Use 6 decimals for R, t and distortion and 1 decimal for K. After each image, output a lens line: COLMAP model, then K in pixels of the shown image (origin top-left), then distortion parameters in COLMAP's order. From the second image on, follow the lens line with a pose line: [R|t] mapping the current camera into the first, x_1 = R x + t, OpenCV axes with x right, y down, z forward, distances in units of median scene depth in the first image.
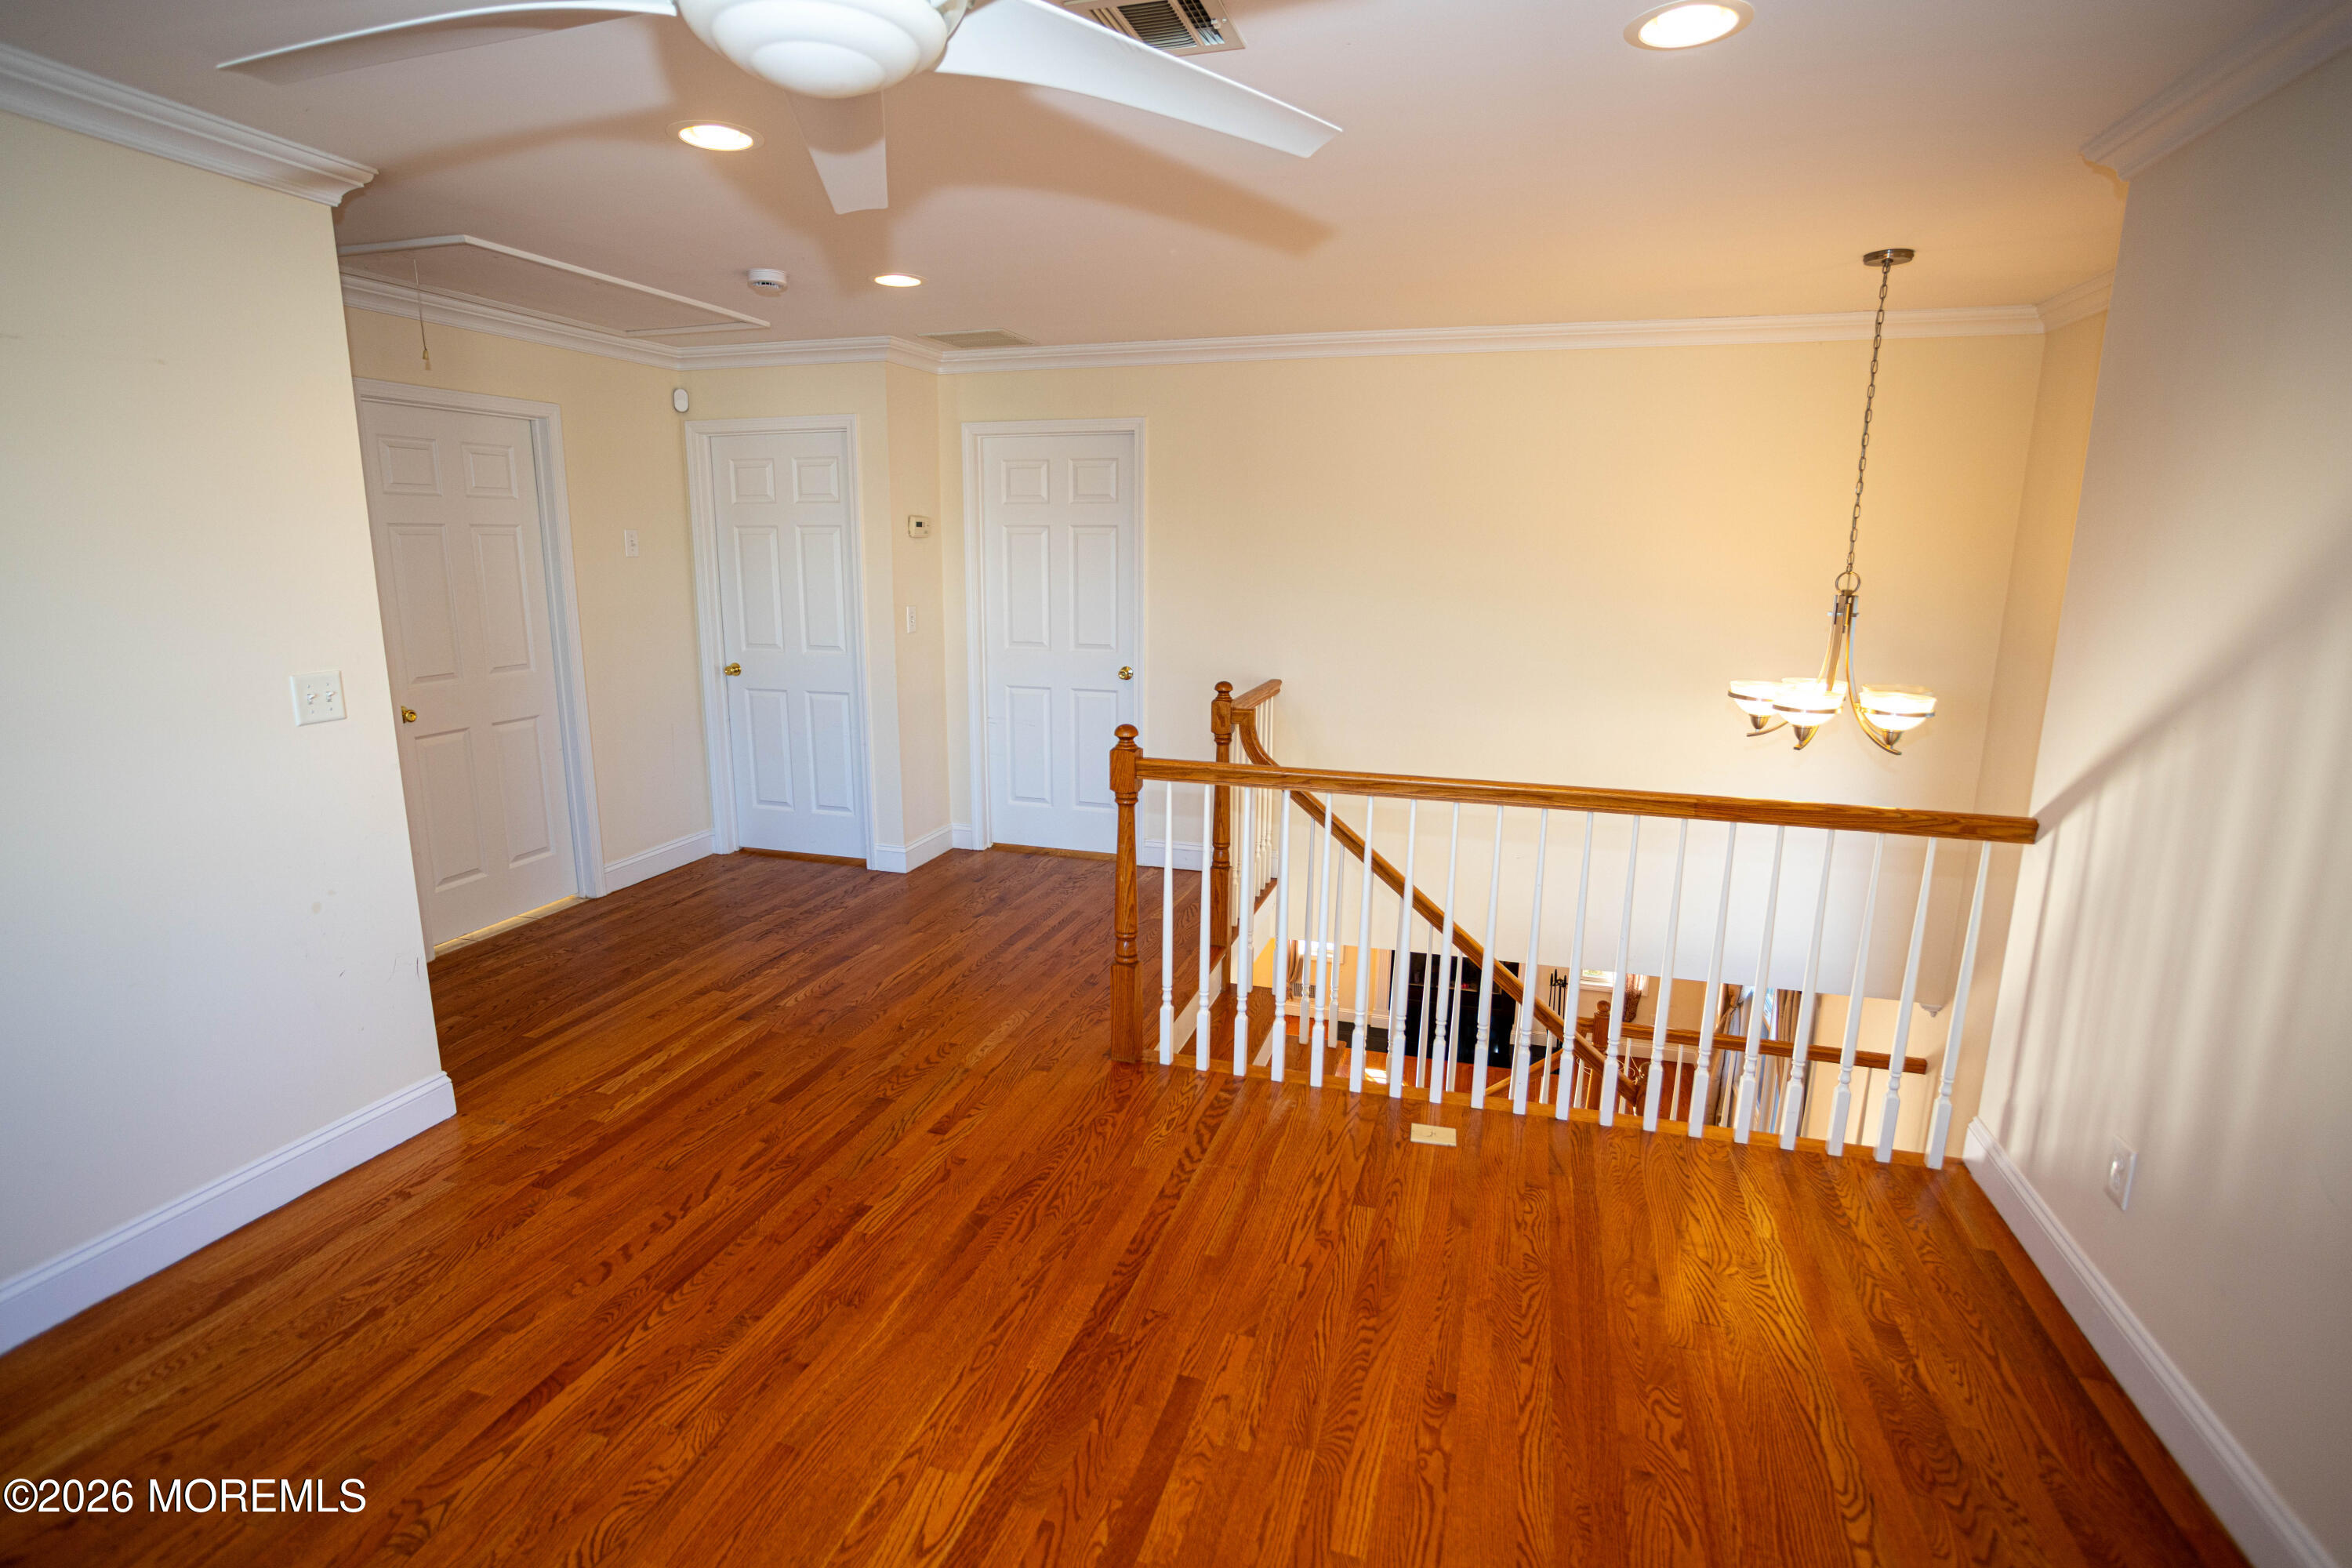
lens RADIAL K [[1141.2, 0, 1167.8], [0, 1141.2, 790.9], [0, 0, 1]] dist [-0.061697, 0.035261]
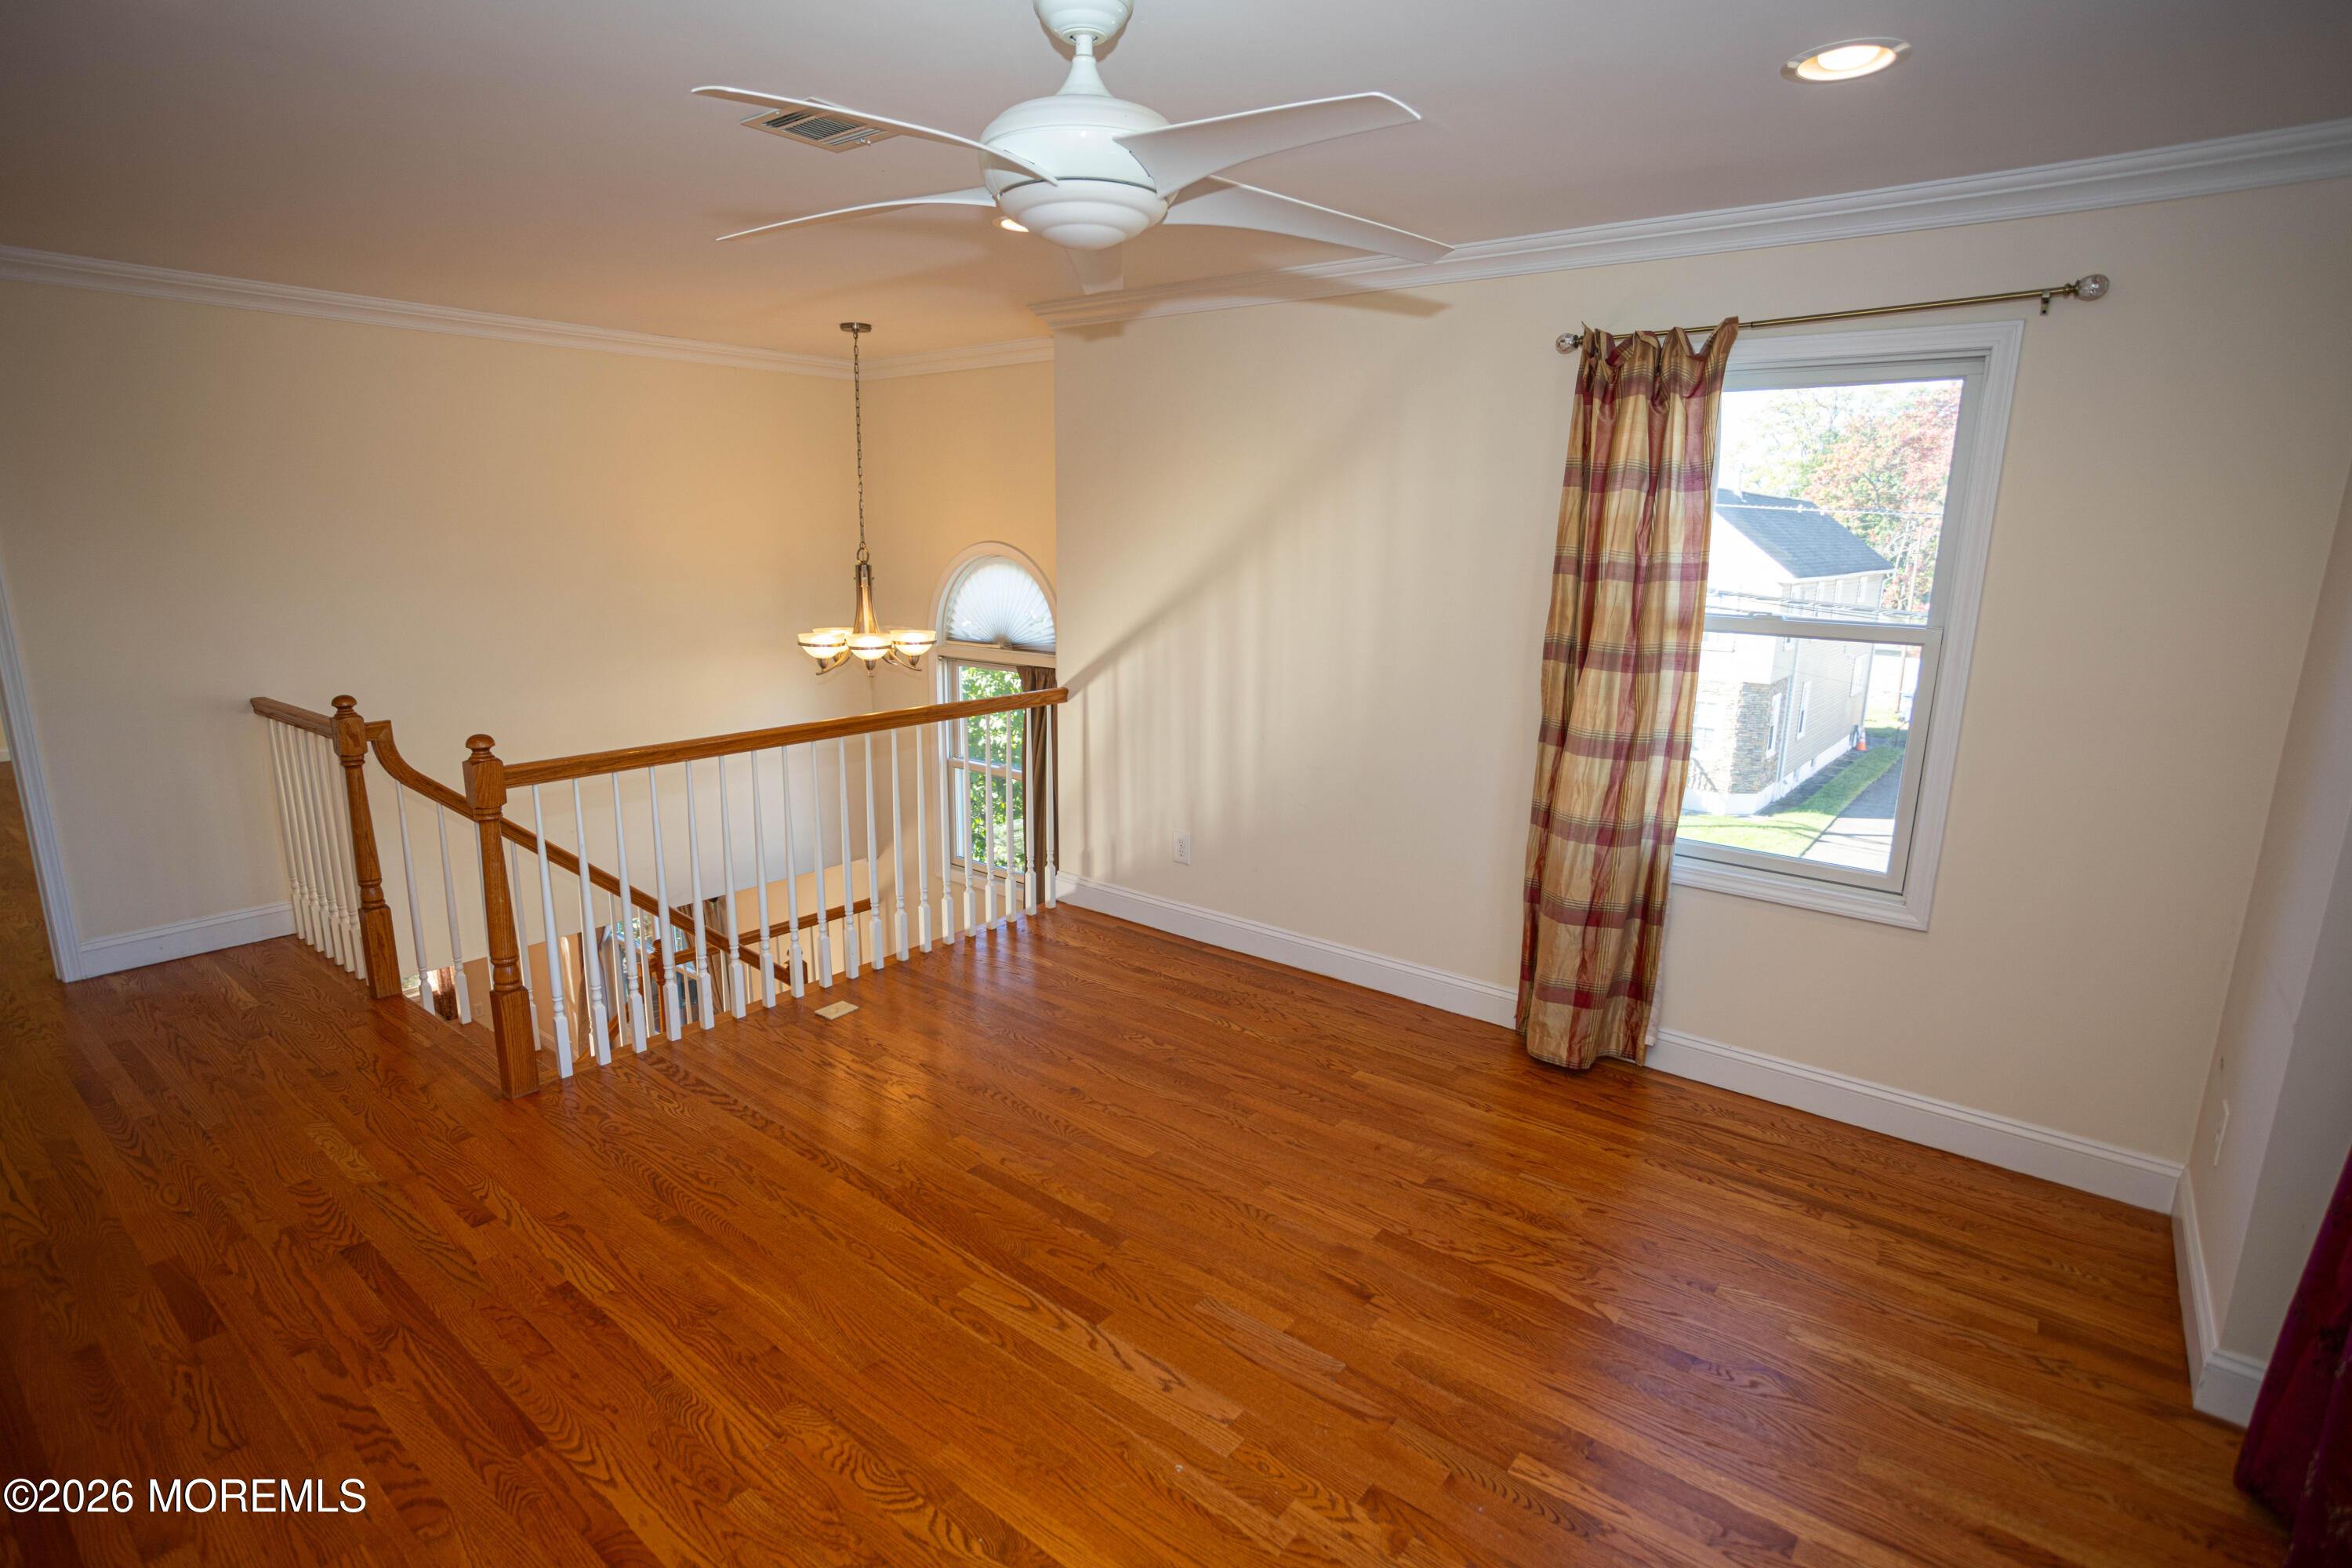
lens RADIAL K [[1141.2, 0, 1167.8], [0, 1141.2, 790.9], [0, 0, 1]] dist [-0.061697, 0.035261]
pose [[0.369602, -0.212924, 0.904465, -0.668556], [0.187324, 0.970480, 0.151916, -0.048531], [-0.910112, 0.113279, 0.398577, 0.133125]]
